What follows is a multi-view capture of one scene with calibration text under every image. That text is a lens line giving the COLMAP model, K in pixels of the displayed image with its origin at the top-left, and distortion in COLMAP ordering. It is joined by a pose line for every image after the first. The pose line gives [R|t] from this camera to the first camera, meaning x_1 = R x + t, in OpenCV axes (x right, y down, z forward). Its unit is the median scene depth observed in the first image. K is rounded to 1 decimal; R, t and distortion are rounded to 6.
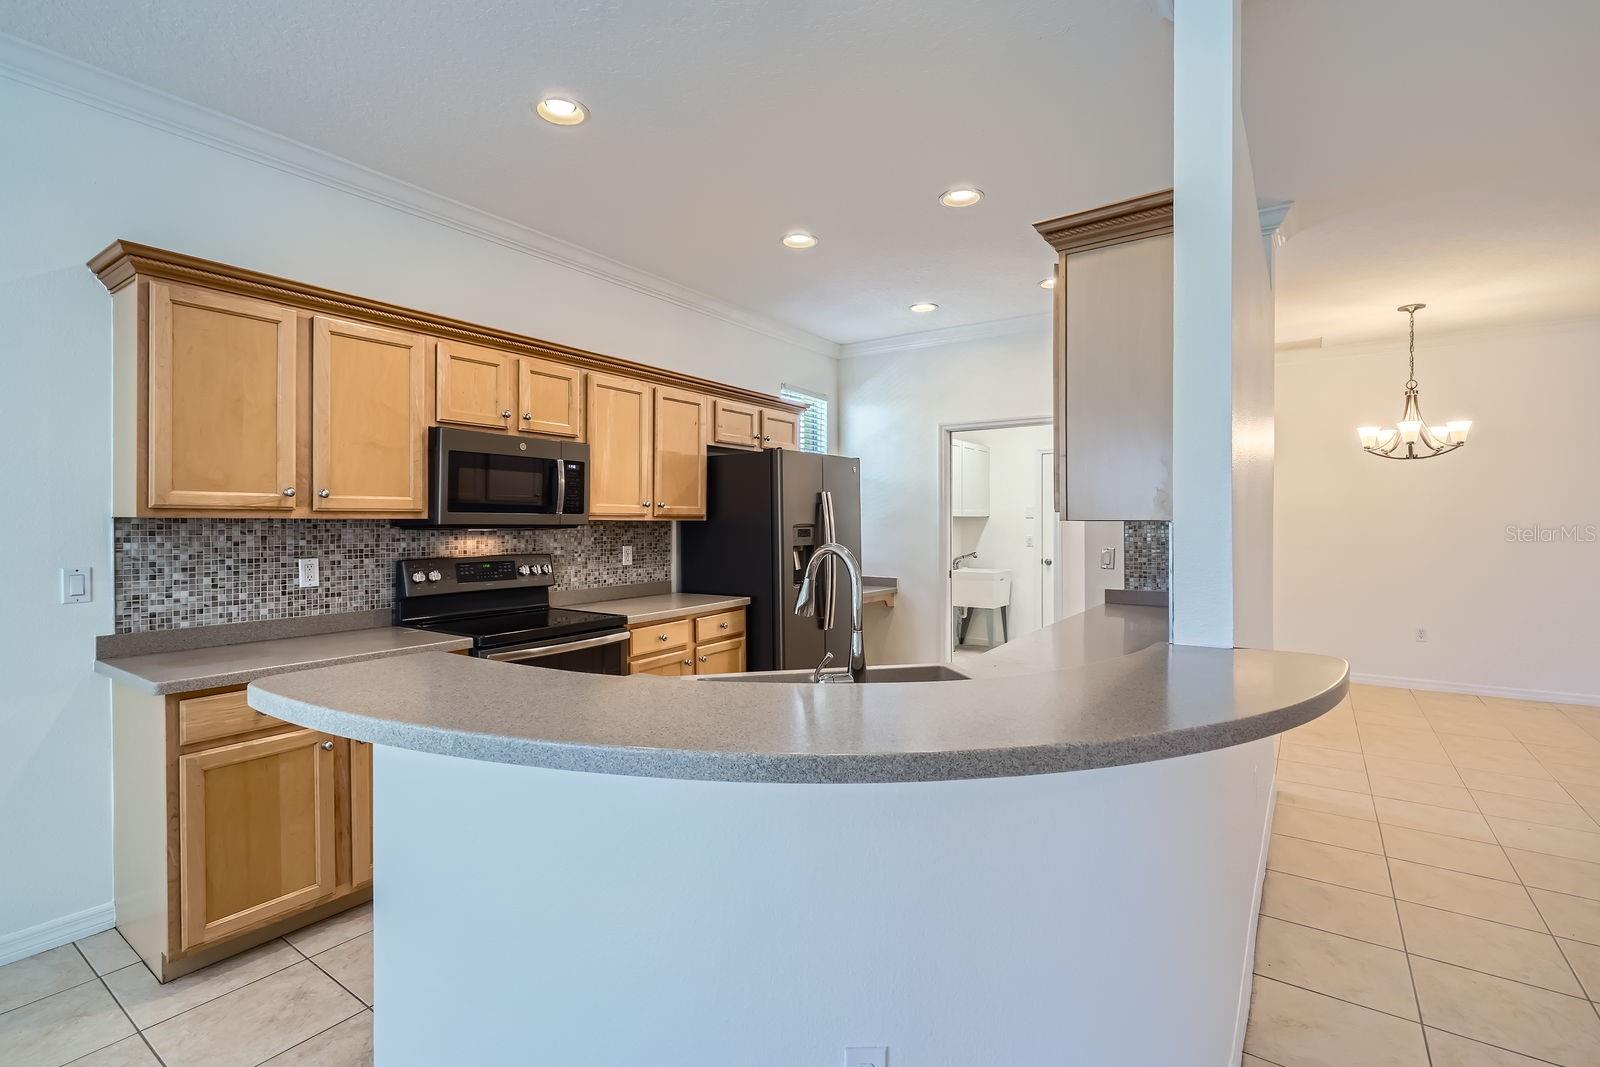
lens RADIAL K [[735.5, 0, 792.7], [0, 735.5, 529.1], [0, 0, 1]] dist [0.008081, -0.002813]
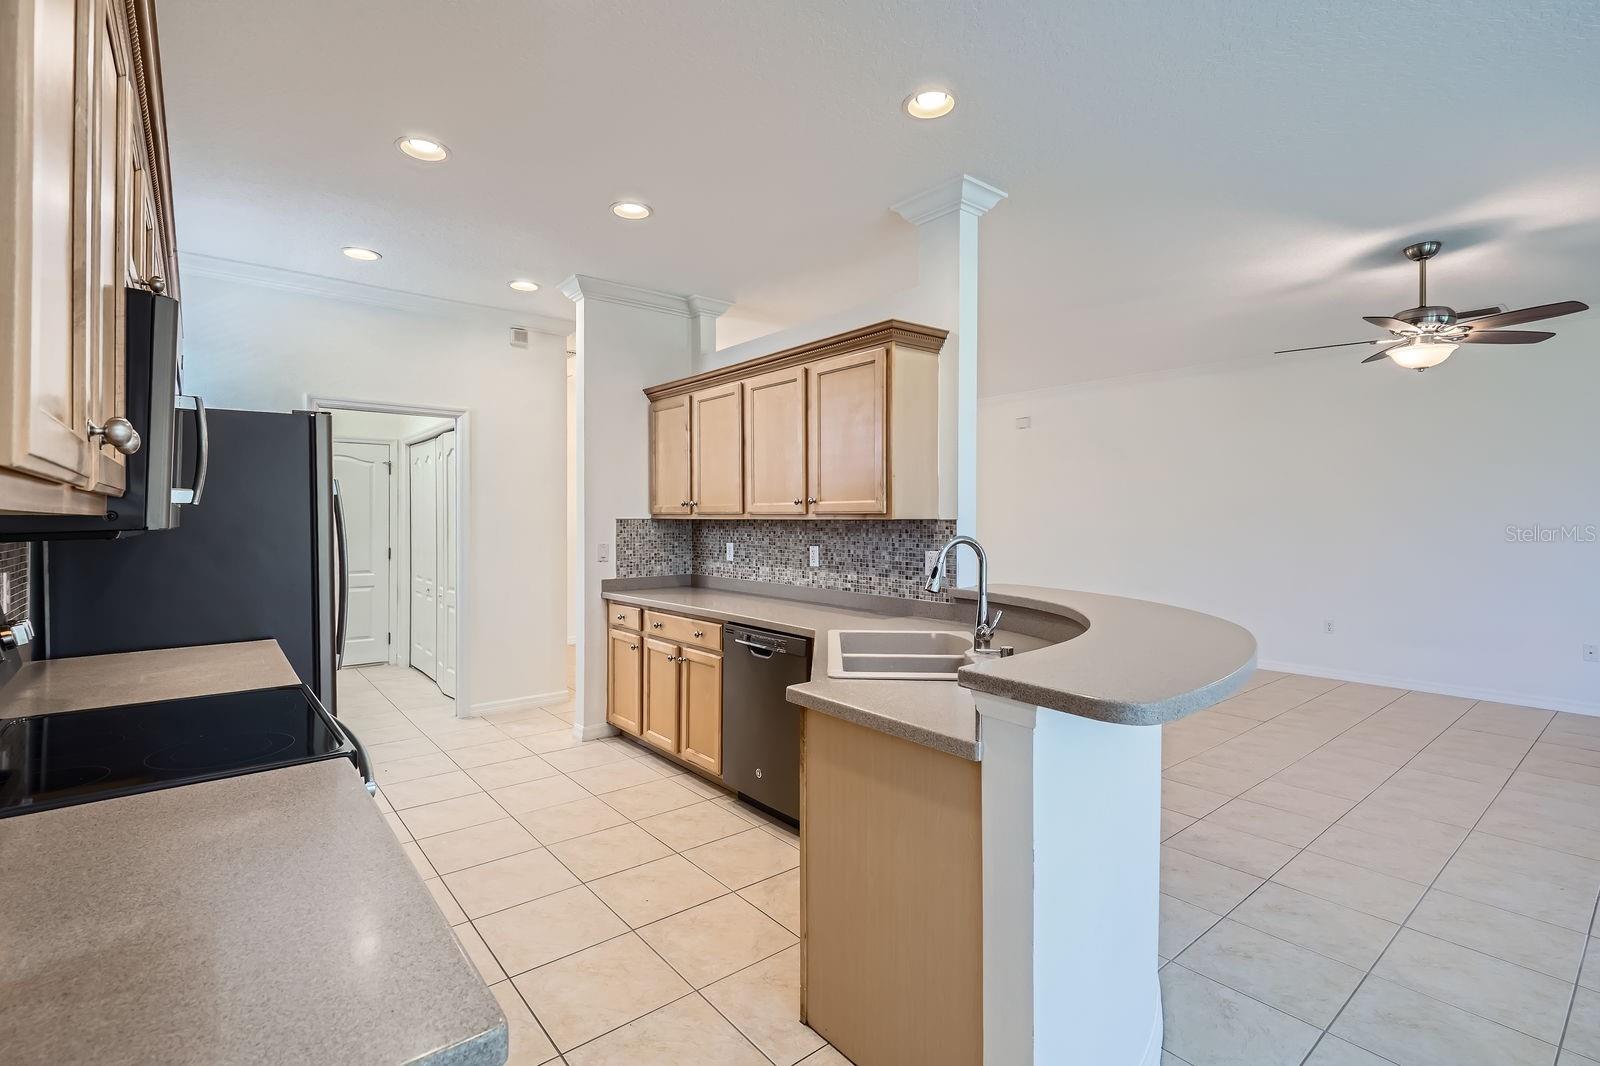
lens RADIAL K [[735.5, 0, 799.6], [0, 735.5, 523.1], [0, 0, 1]] dist [0.008081, -0.002813]
pose [[0.252110, -0.005610, 0.967682, -0.737525], [0.011194, 0.999933, 0.002880, -0.006683], [-0.967634, 0.010106, 0.252156, 0.516550]]
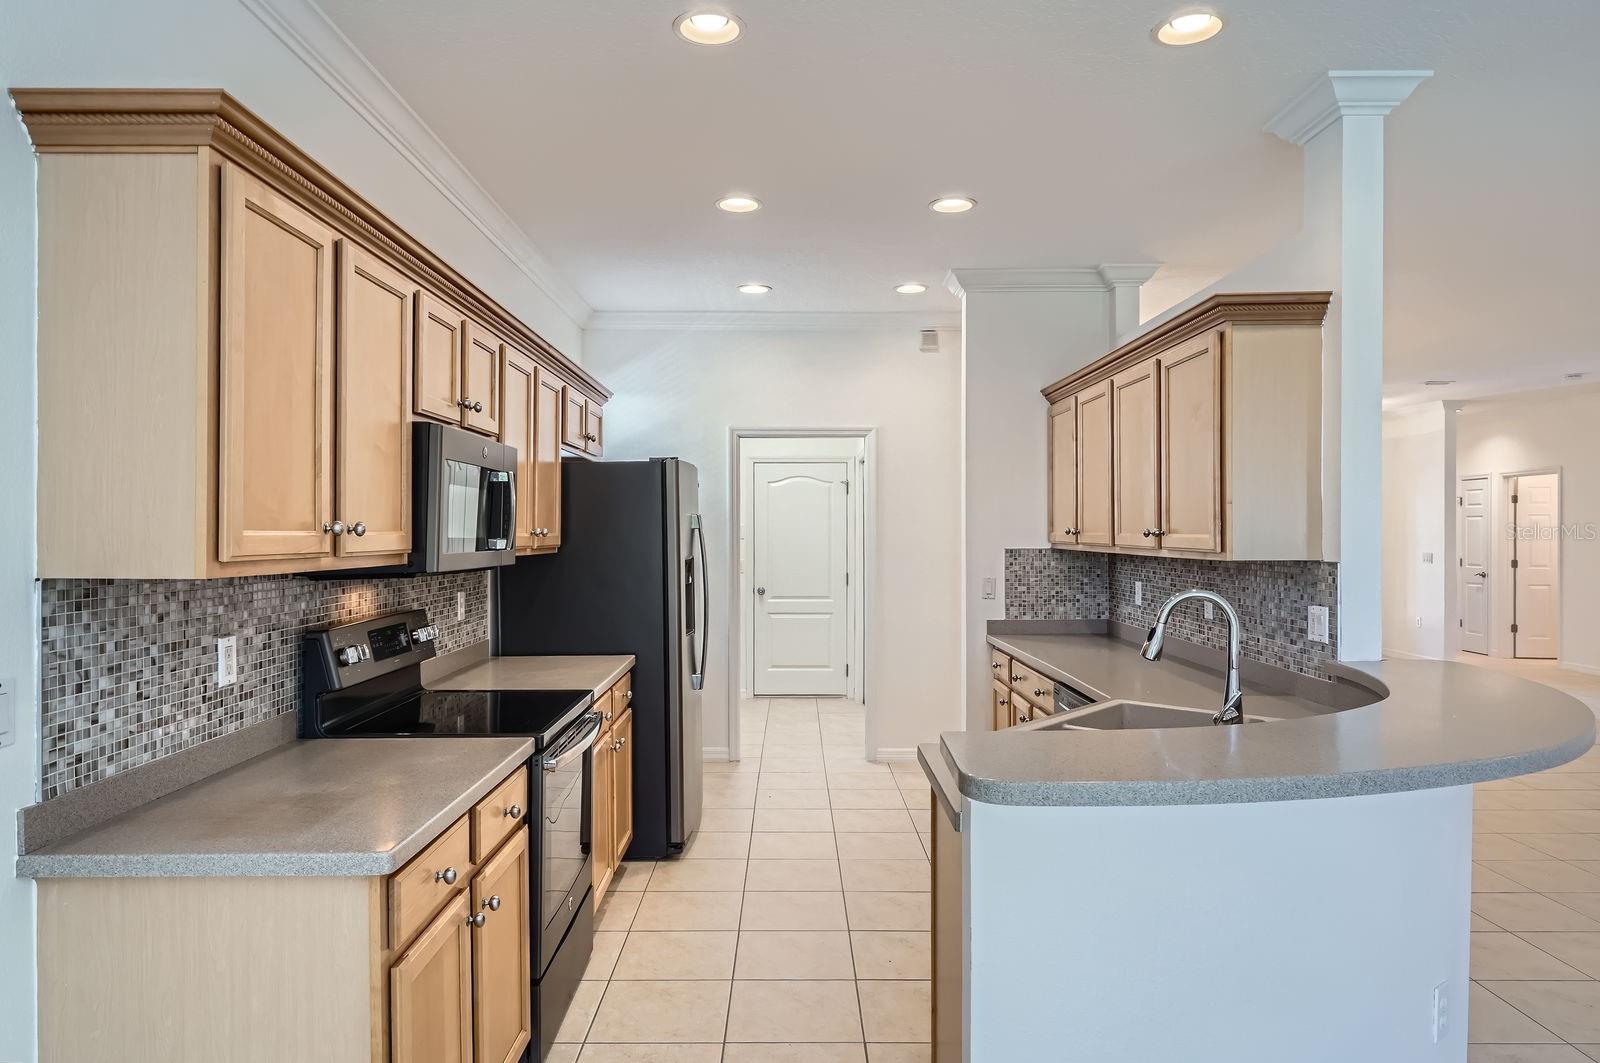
lens RADIAL K [[1019.9, 0, 787.9], [0, 1019.9, 536.4], [0, 0, 1]] dist [0.002497, 0.000230]
pose [[0.813165, -0.003033, 0.582026, -0.699757], [0.006293, 0.999974, -0.003581, -0.030856], [-0.581999, 0.006575, 0.813163, 0.078278]]
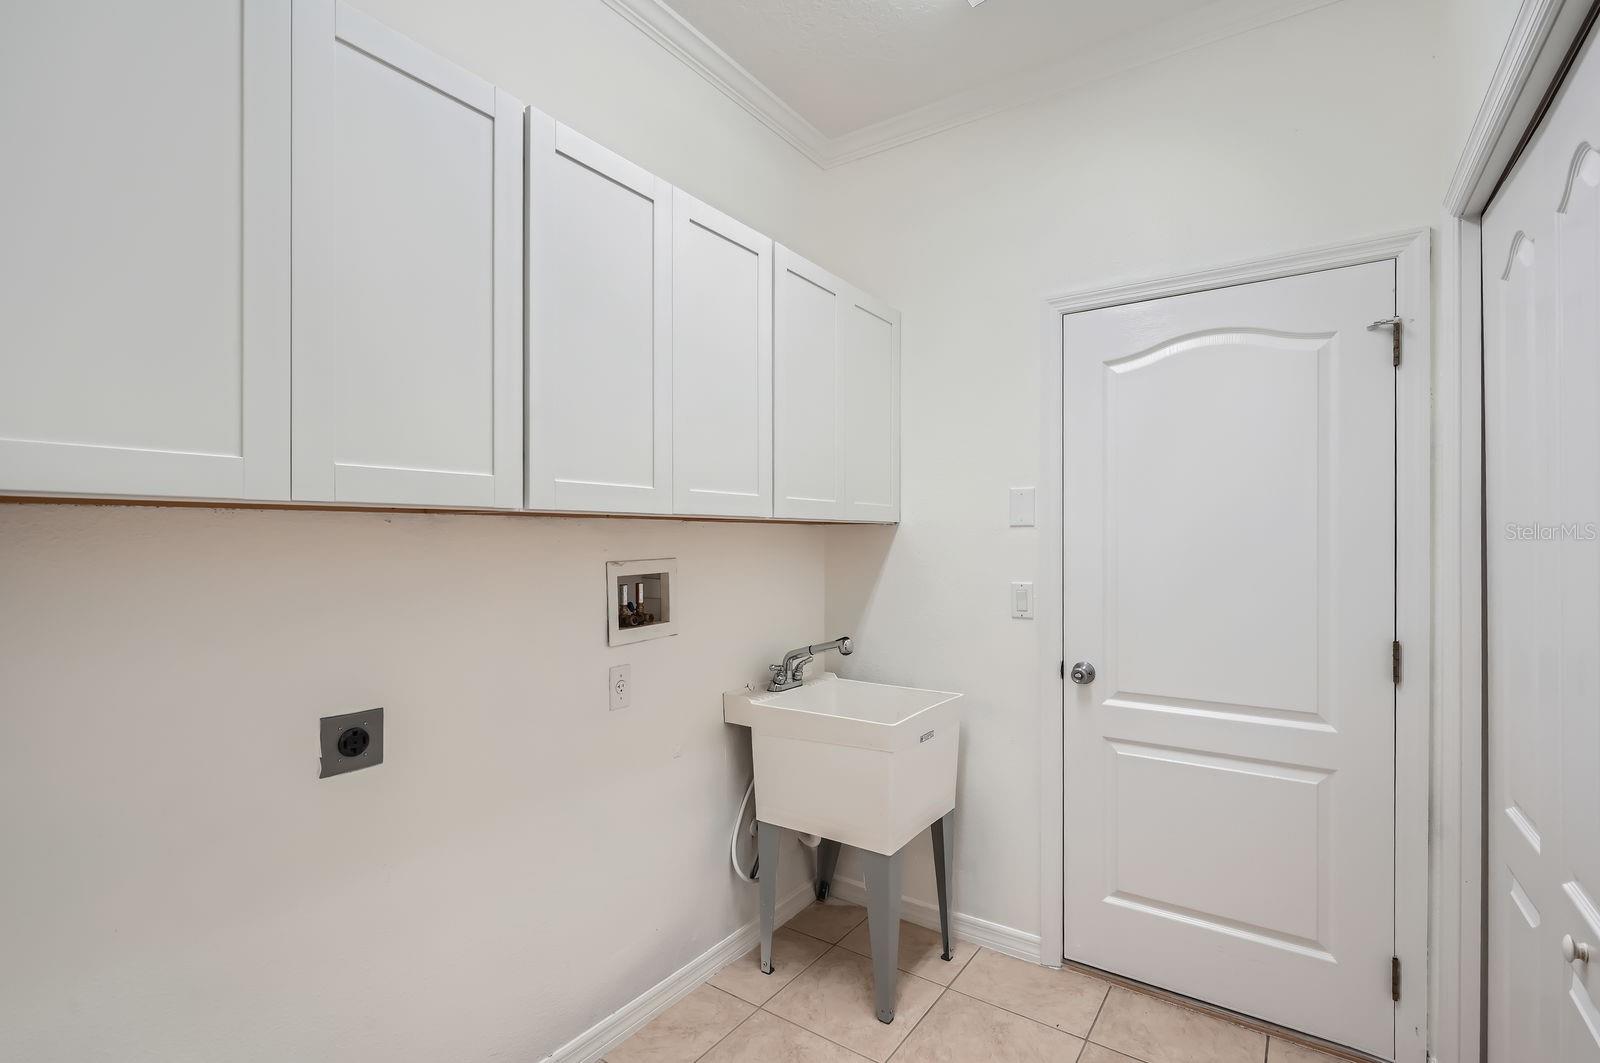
lens RADIAL K [[735.5, 0, 790.0], [0, 735.5, 533.4], [0, 0, 1]] dist [0.008081, -0.002813]
pose [[0.999969, -0.007605, 0.001872, 0.520554], [0.007603, 0.999971, 0.000977, -0.030668], [-0.001879, -0.000963, 0.999998, 1.601130]]
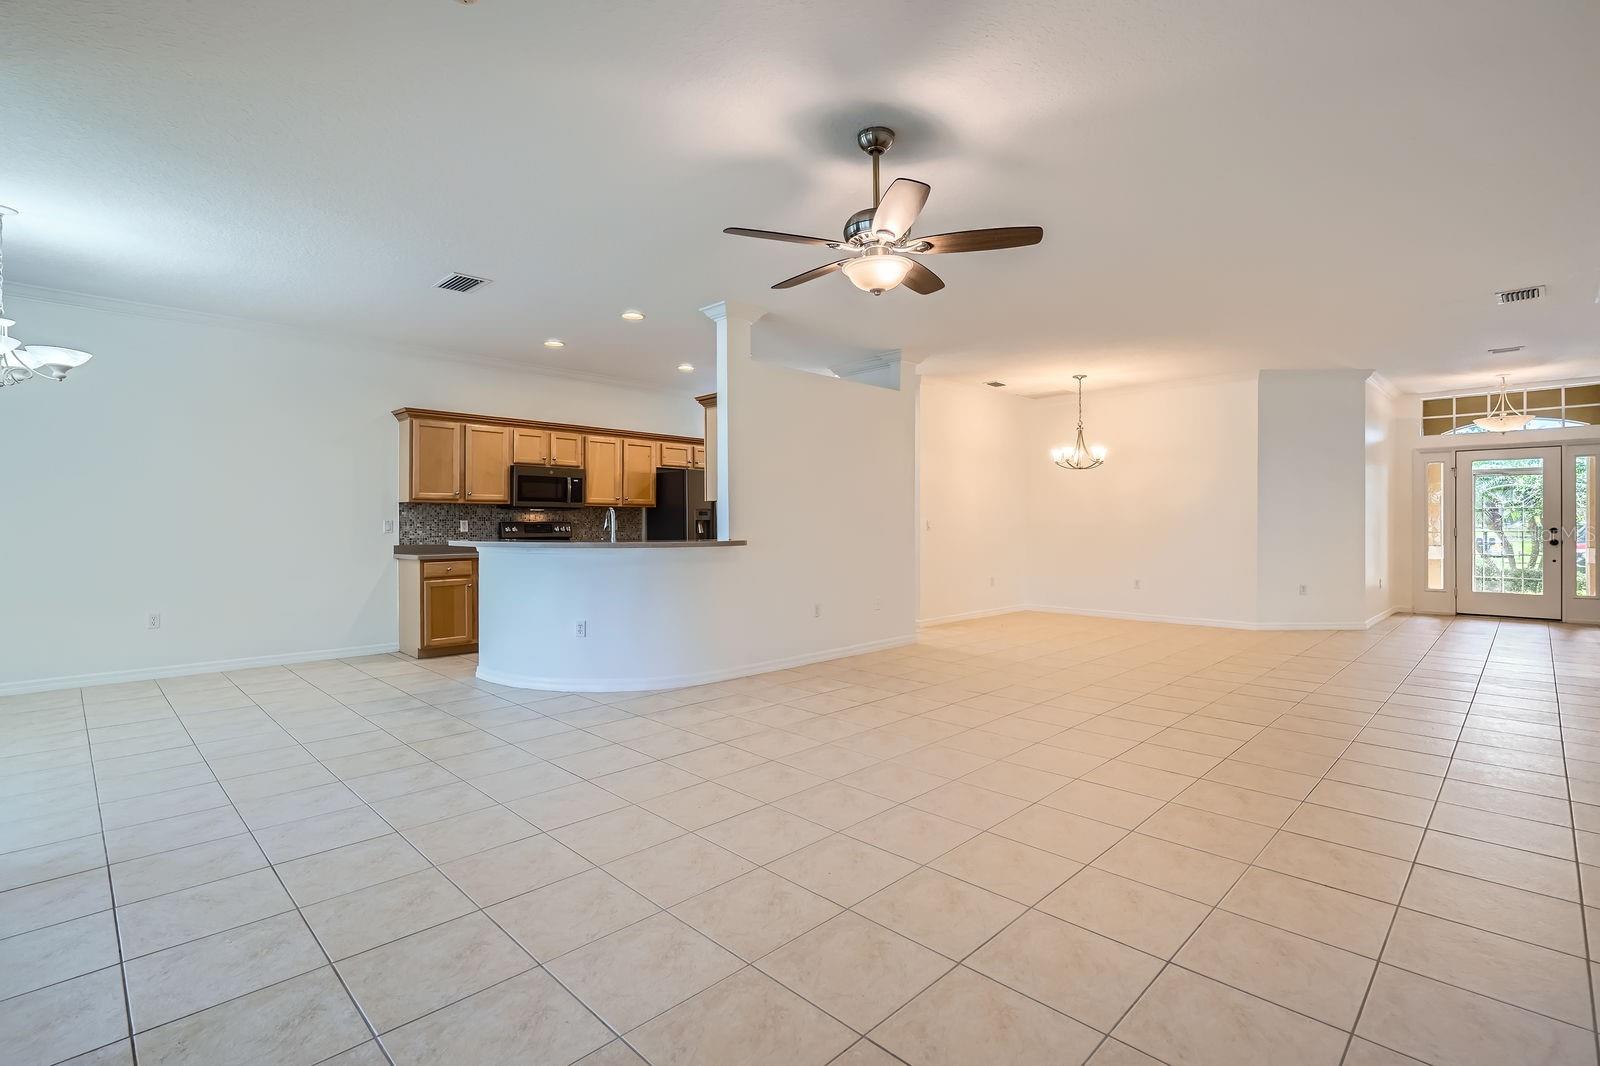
lens RADIAL K [[735.5, 0, 798.7], [0, 735.5, 525.1], [0, 0, 1]] dist [0.008081, -0.002813]
pose [[0.987550, -0.000142, -0.157302, 0.758407], [-0.000769, 0.999983, -0.005733, 0.063896], [0.157301, 0.005783, 0.987534, -1.138950]]
